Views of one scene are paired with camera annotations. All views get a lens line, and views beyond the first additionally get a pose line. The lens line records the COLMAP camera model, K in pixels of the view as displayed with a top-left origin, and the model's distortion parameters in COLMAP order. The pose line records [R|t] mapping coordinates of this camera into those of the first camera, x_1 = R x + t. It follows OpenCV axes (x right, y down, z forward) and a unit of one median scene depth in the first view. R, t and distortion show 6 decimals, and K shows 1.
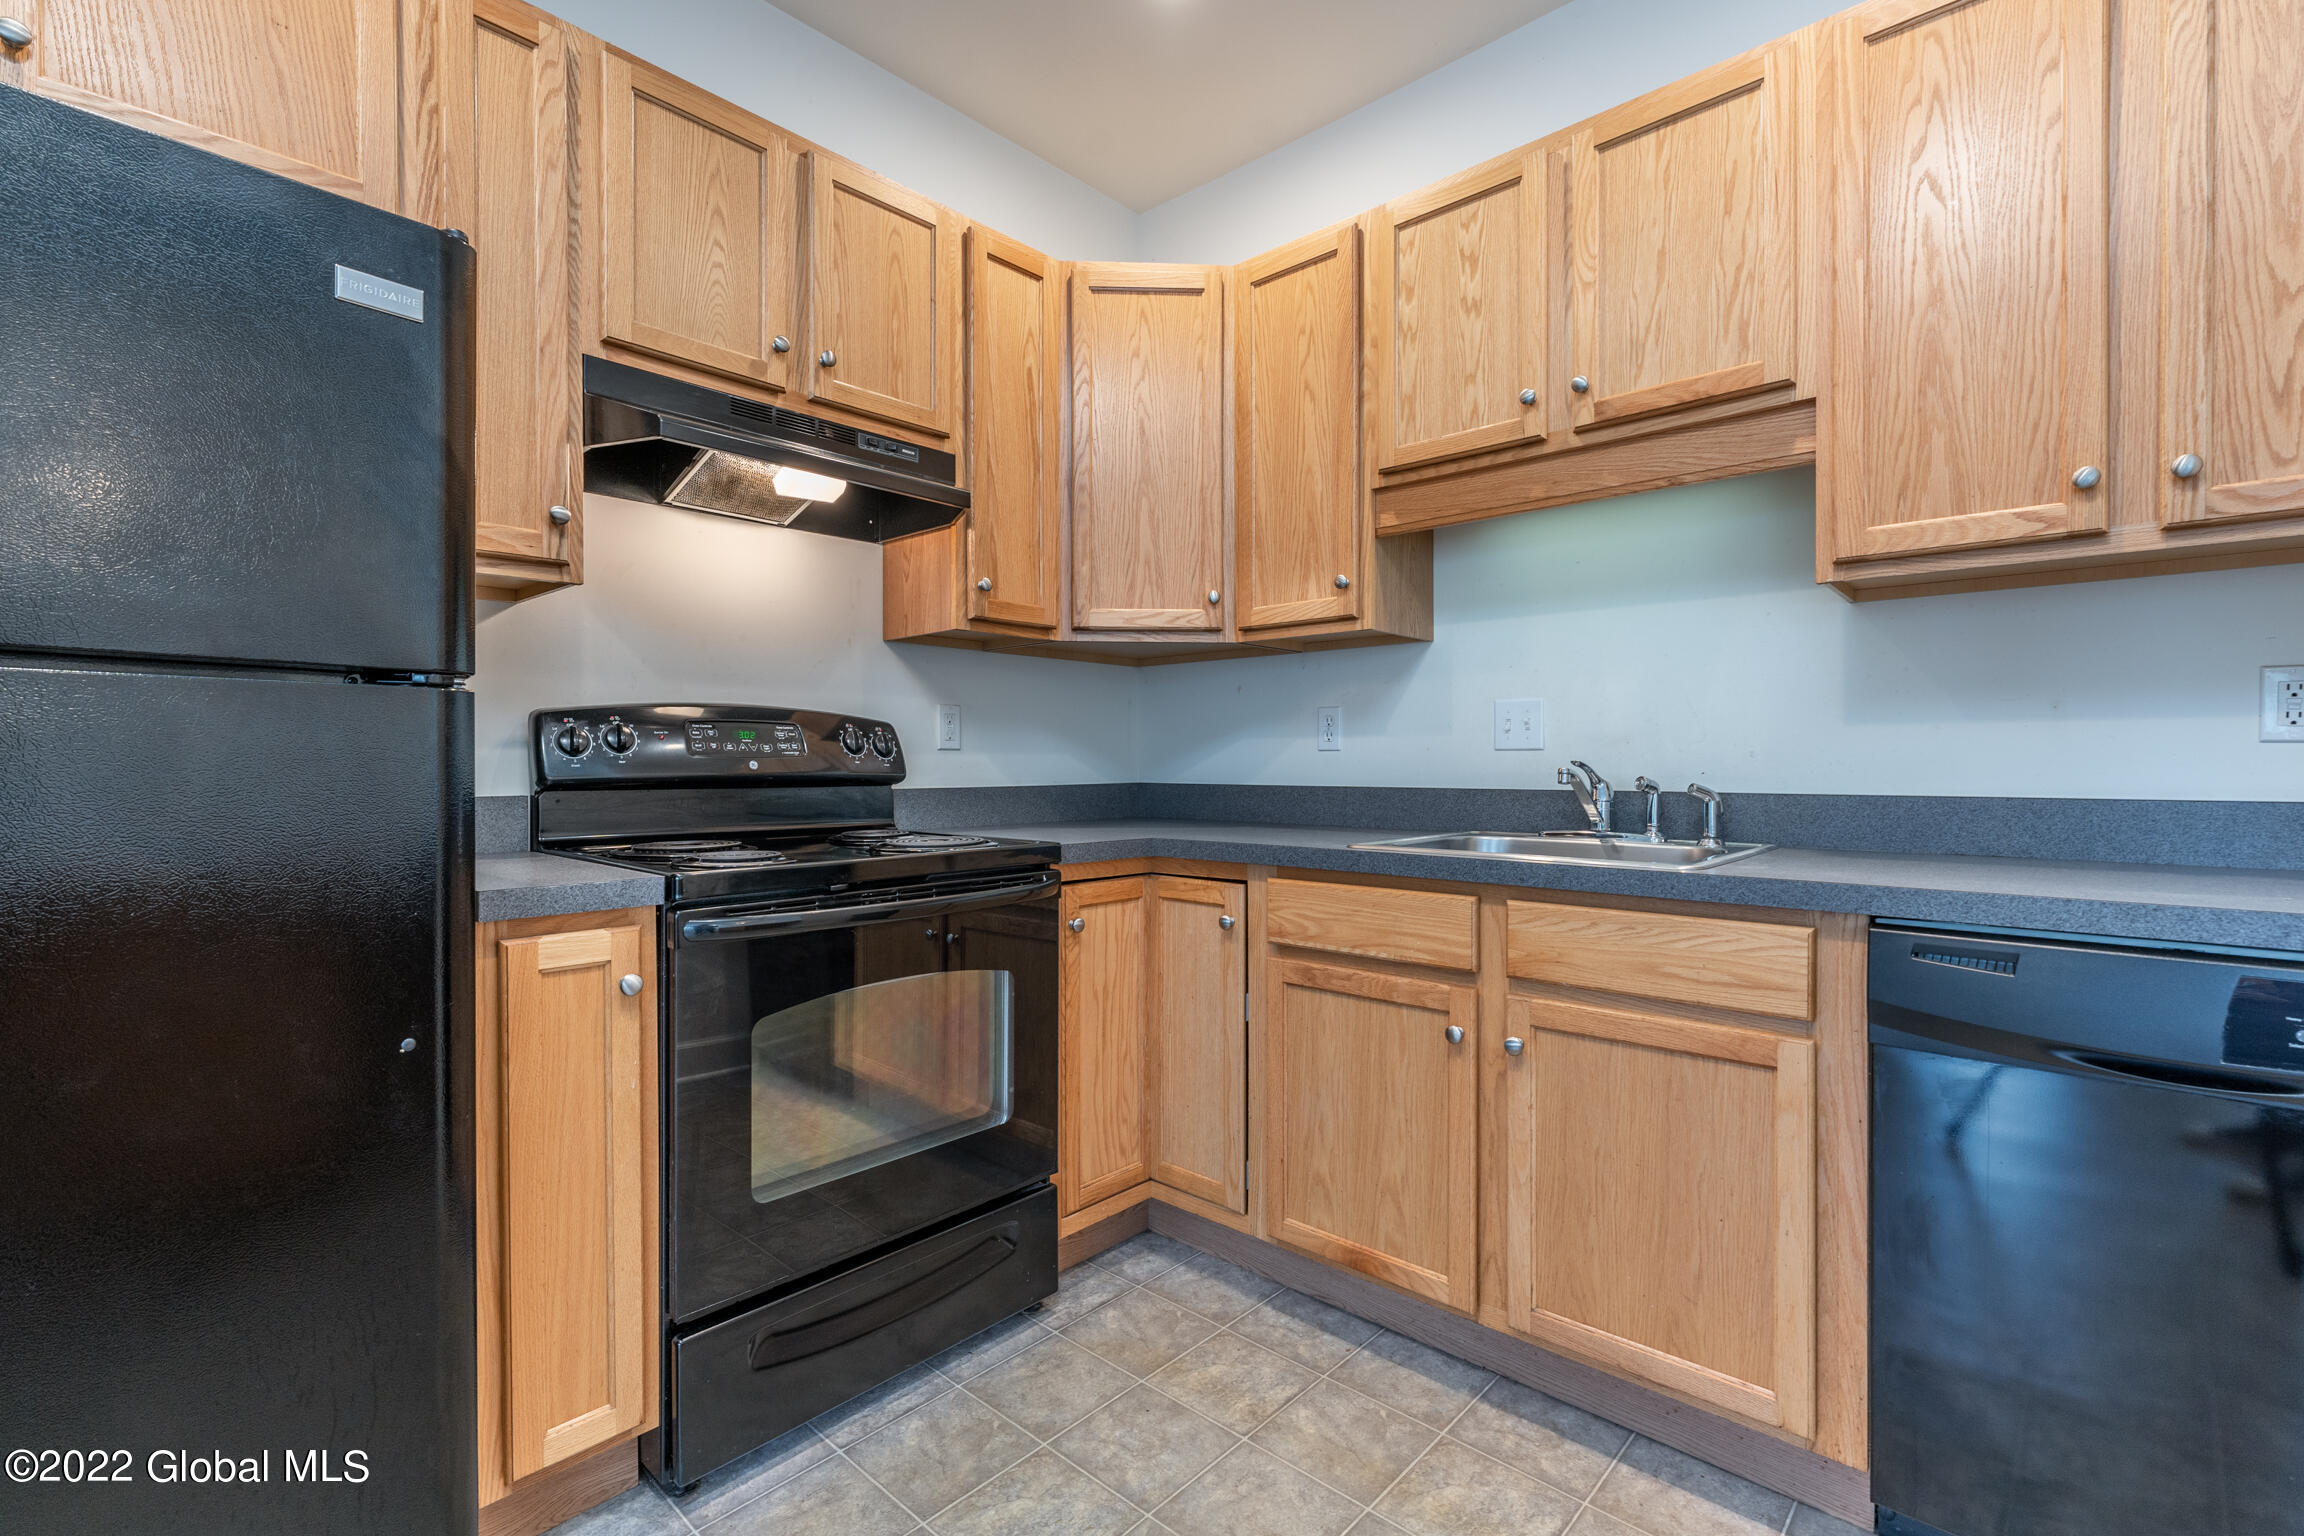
lens RADIAL K [[1025.8, 0, 1176.3], [0, 1025.8, 765.7], [0, 0, 1]] dist [-0.009266, 0.002582]
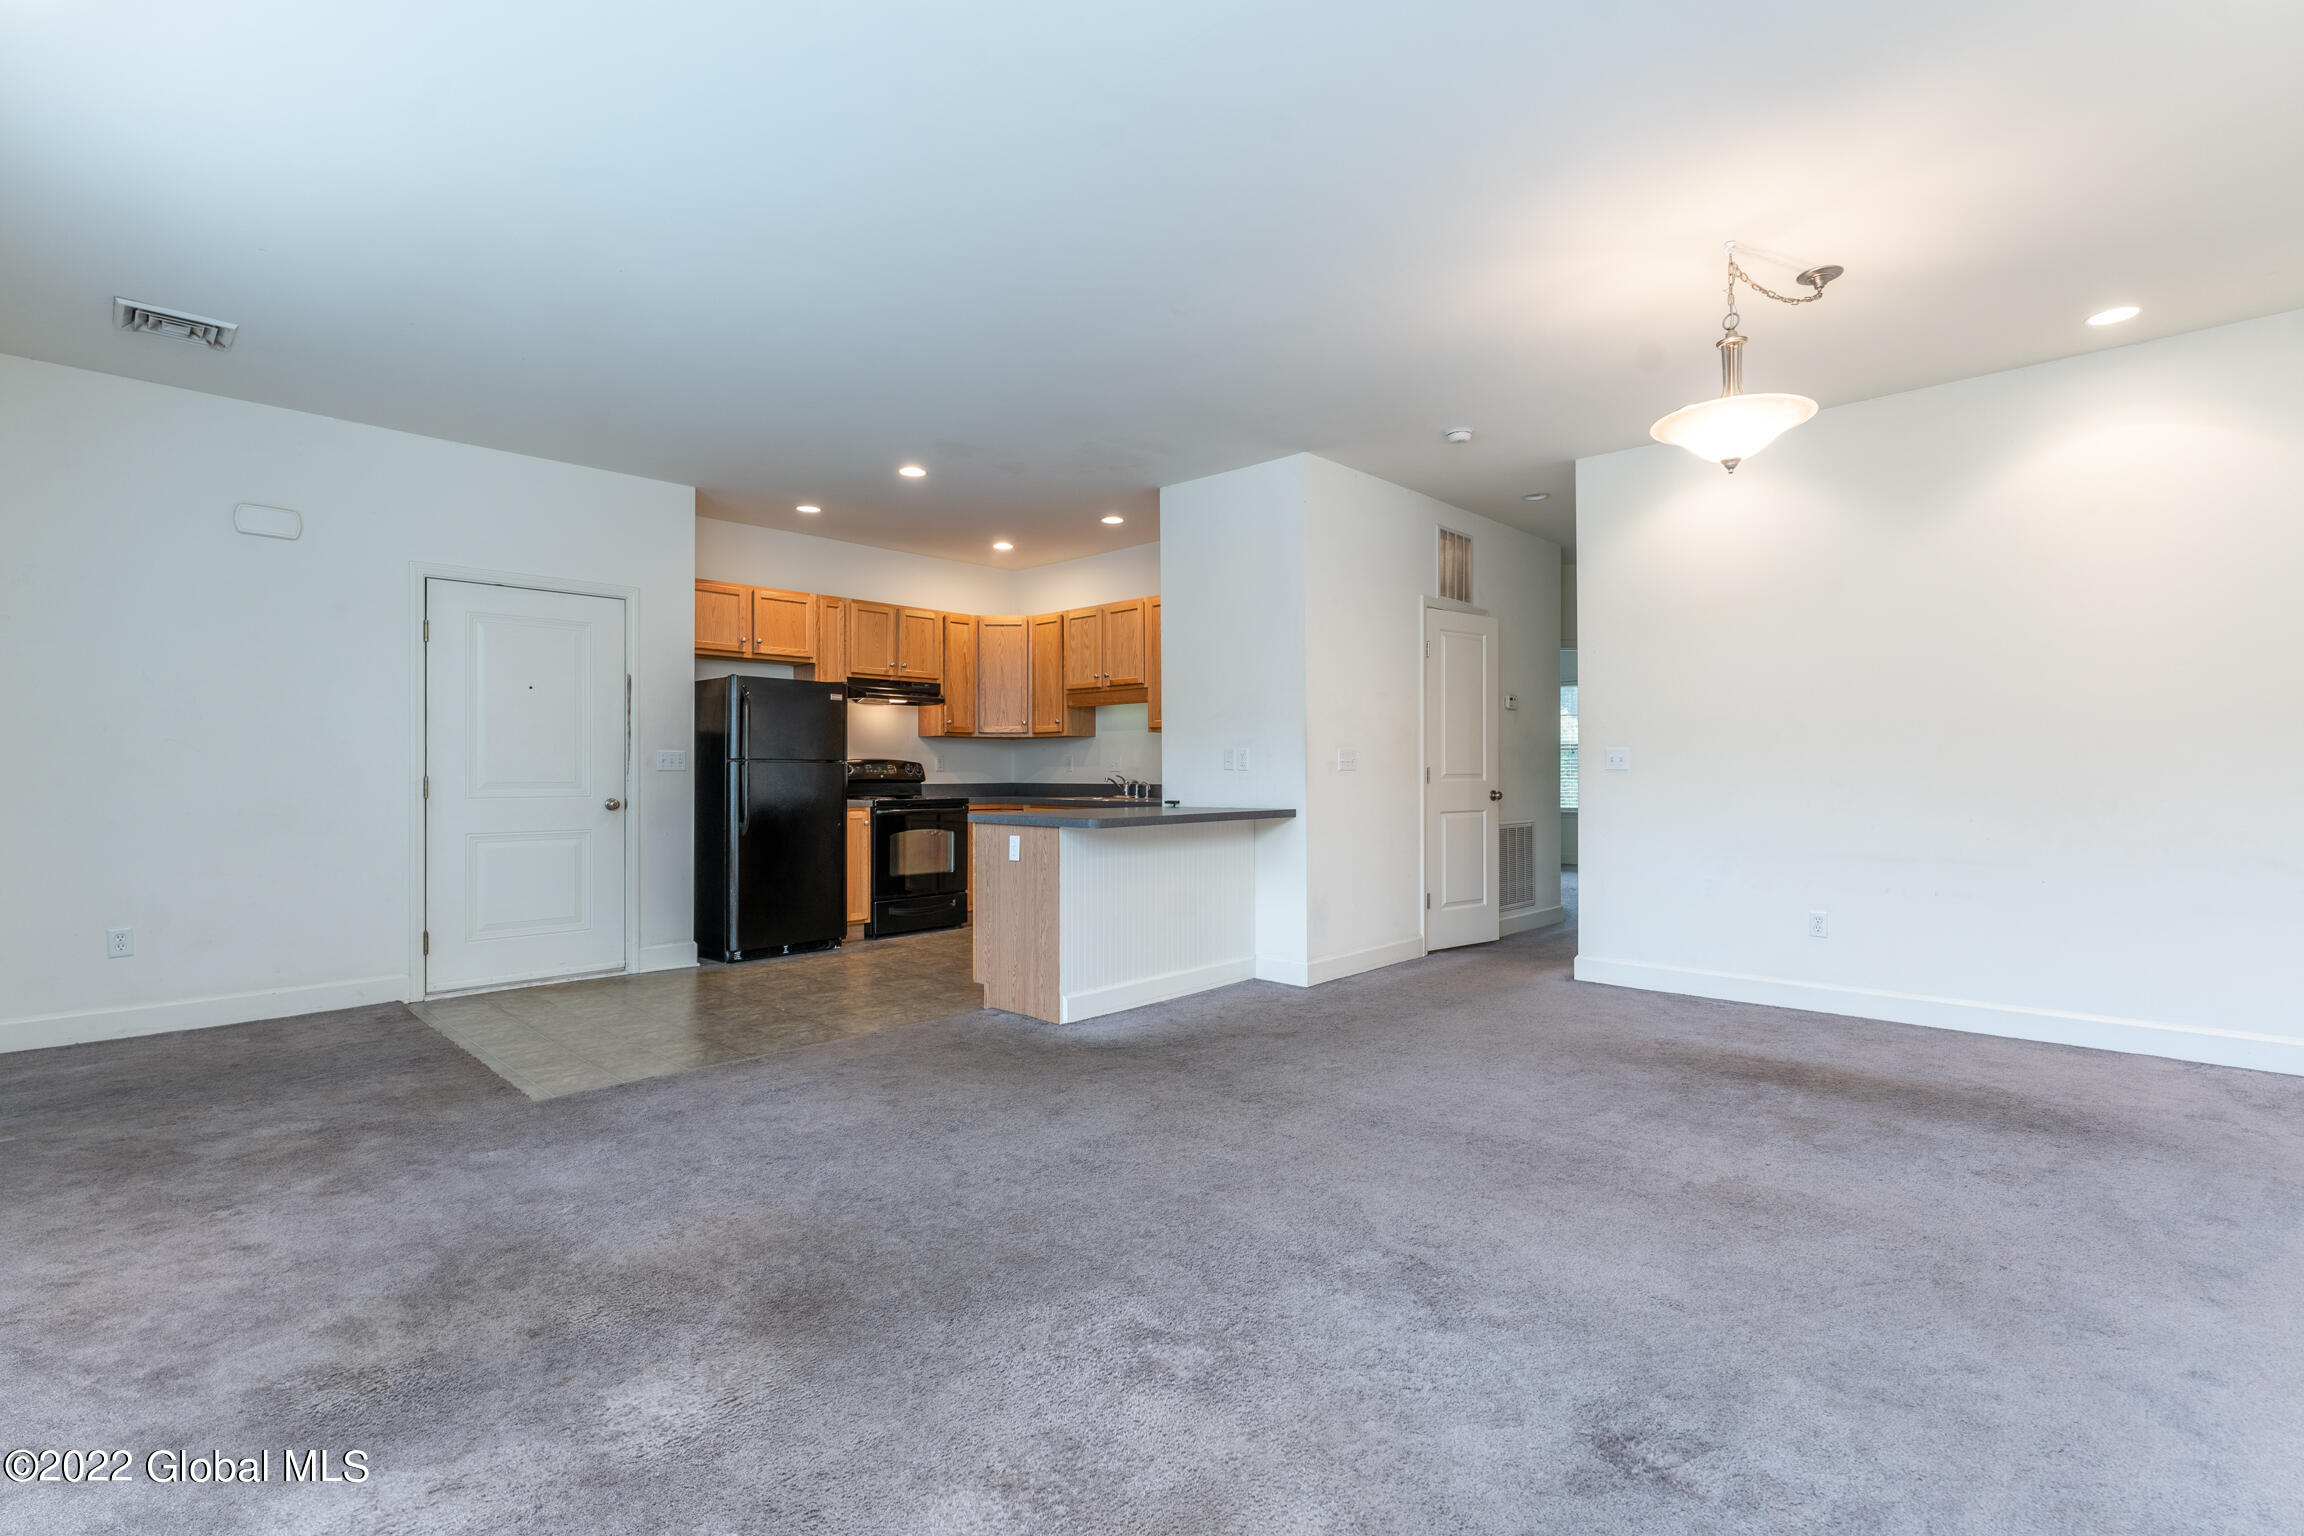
lens RADIAL K [[1025.8, 0, 1148.7], [0, 1025.8, 773.0], [0, 0, 1]] dist [-0.009266, 0.002582]
pose [[0.999567, 0.003067, -0.029277, 0.636664], [-0.003178, 0.999988, -0.003764, -0.000748], [0.029265, 0.003855, 0.999564, -2.641551]]
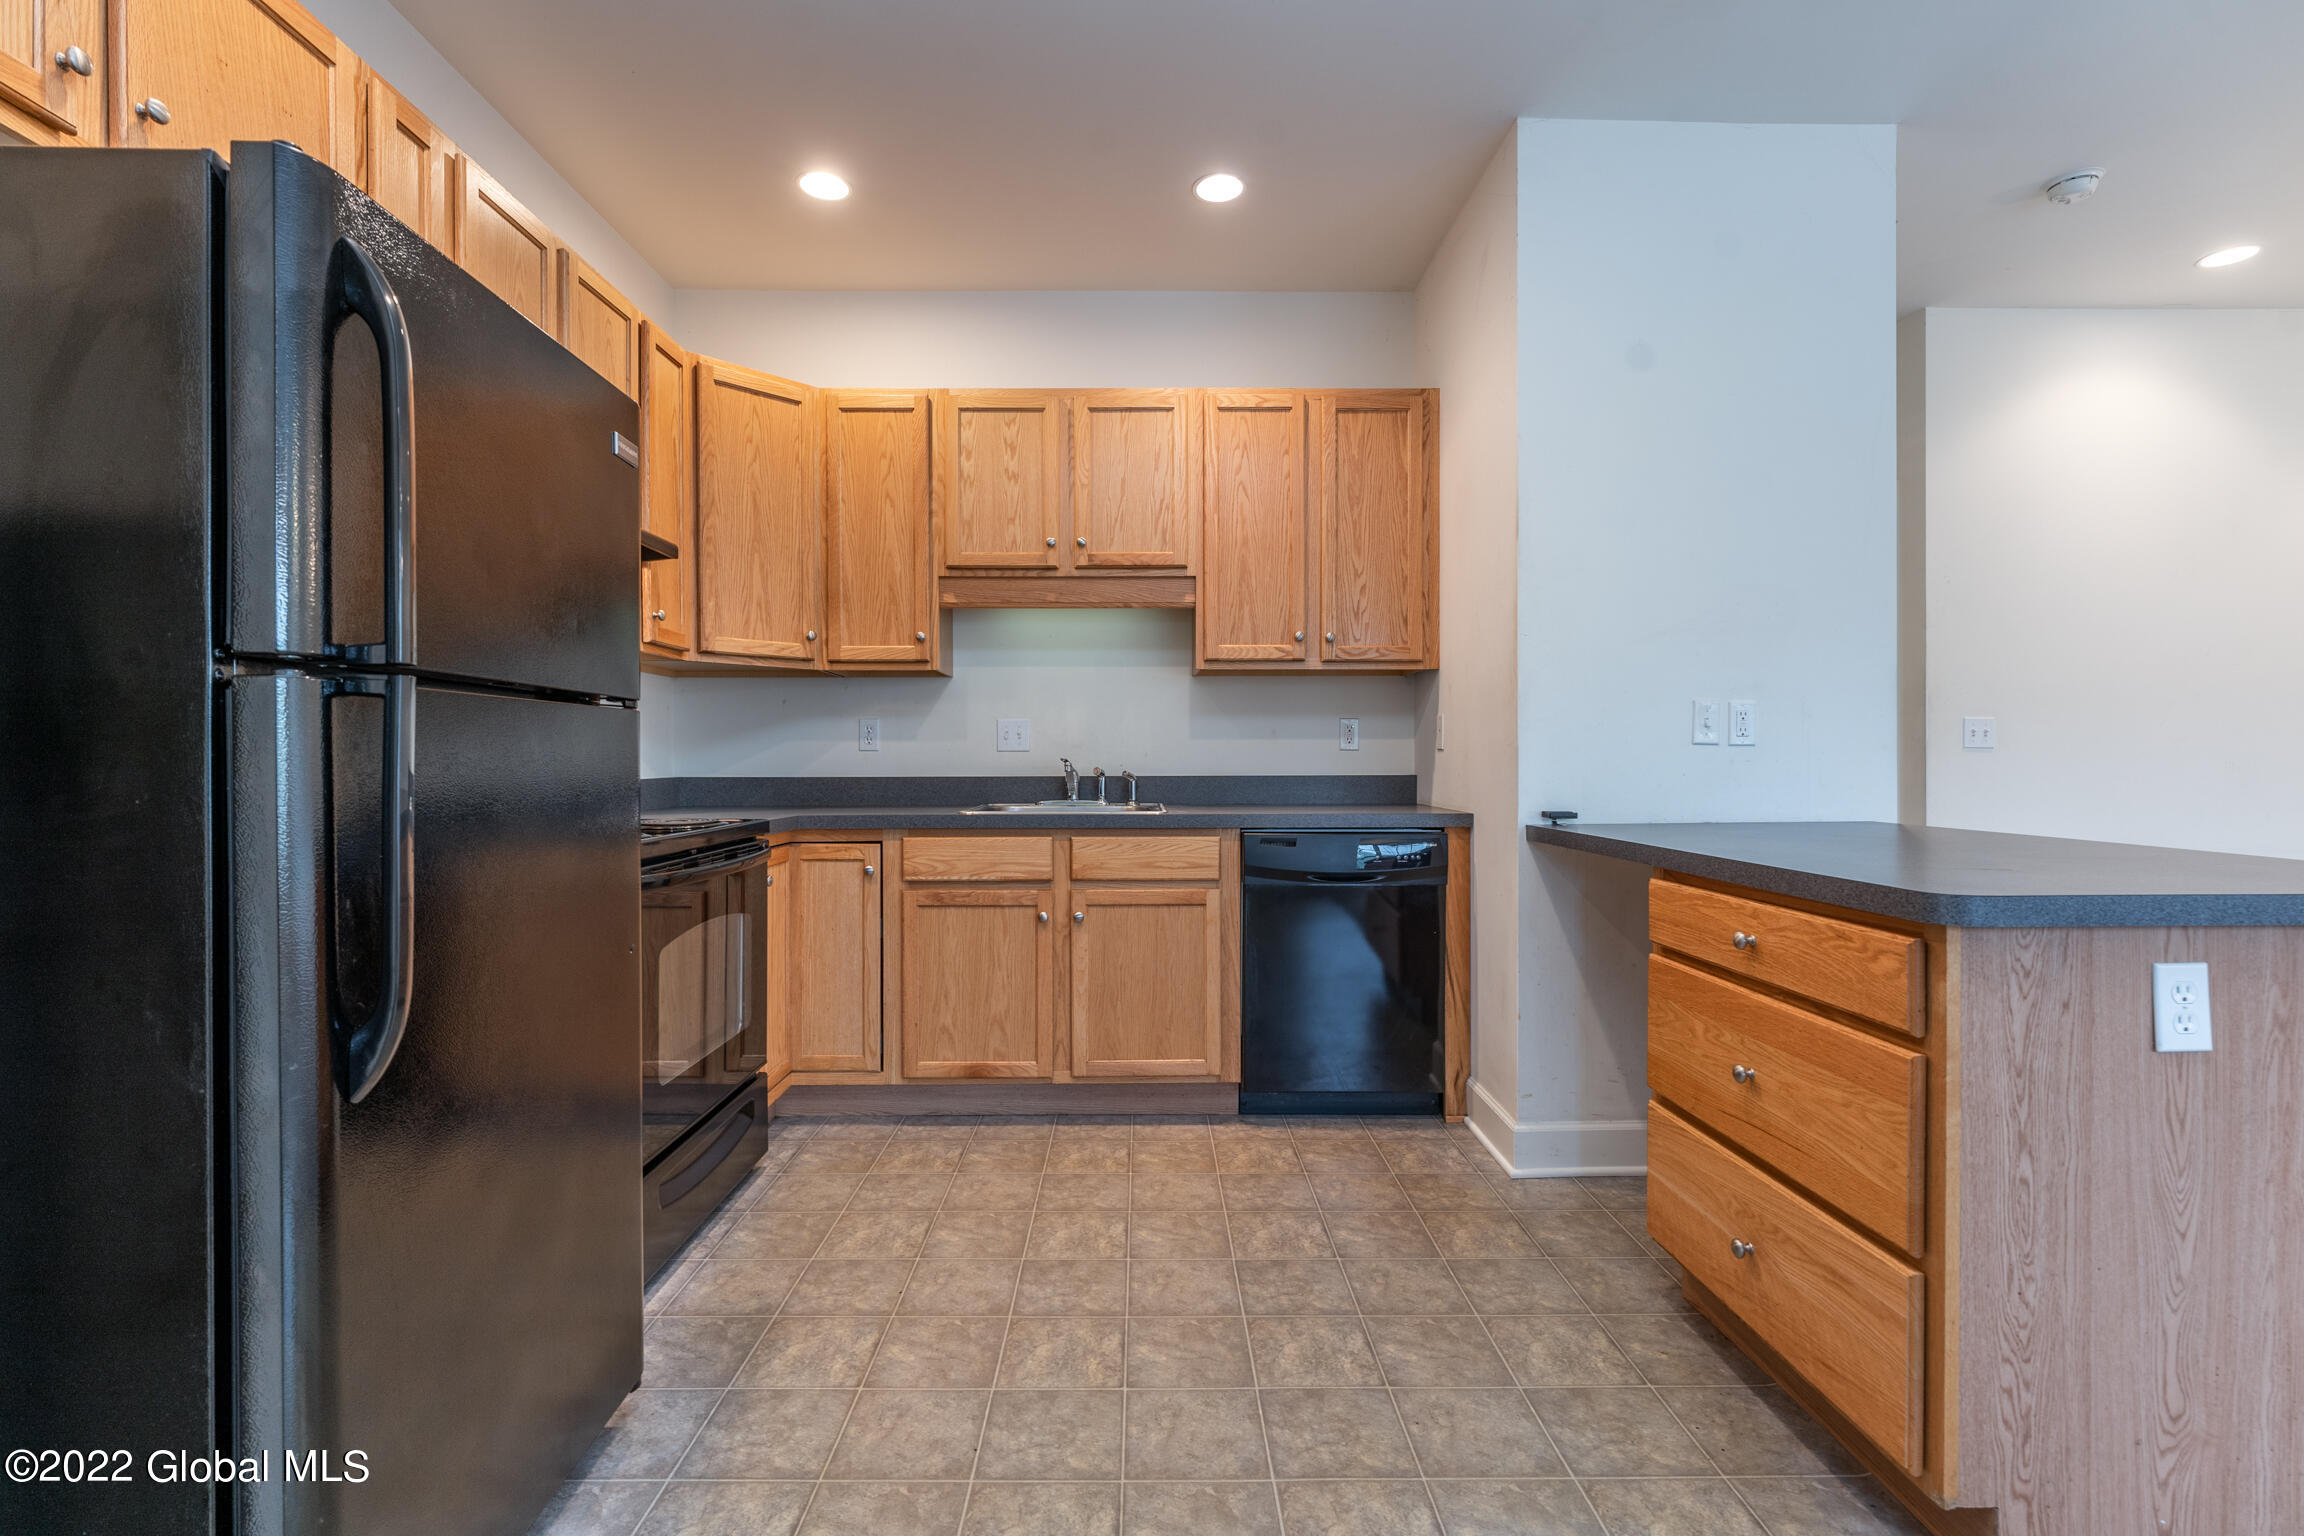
lens RADIAL K [[1025.8, 0, 1140.0], [0, 1025.8, 765.4], [0, 0, 1]] dist [-0.009266, 0.002582]
pose [[0.737745, -0.004253, 0.675067, -0.680395], [0.003205, 0.999991, 0.002798, 0.002235], [-0.675072, 0.000100, 0.737751, -0.338769]]
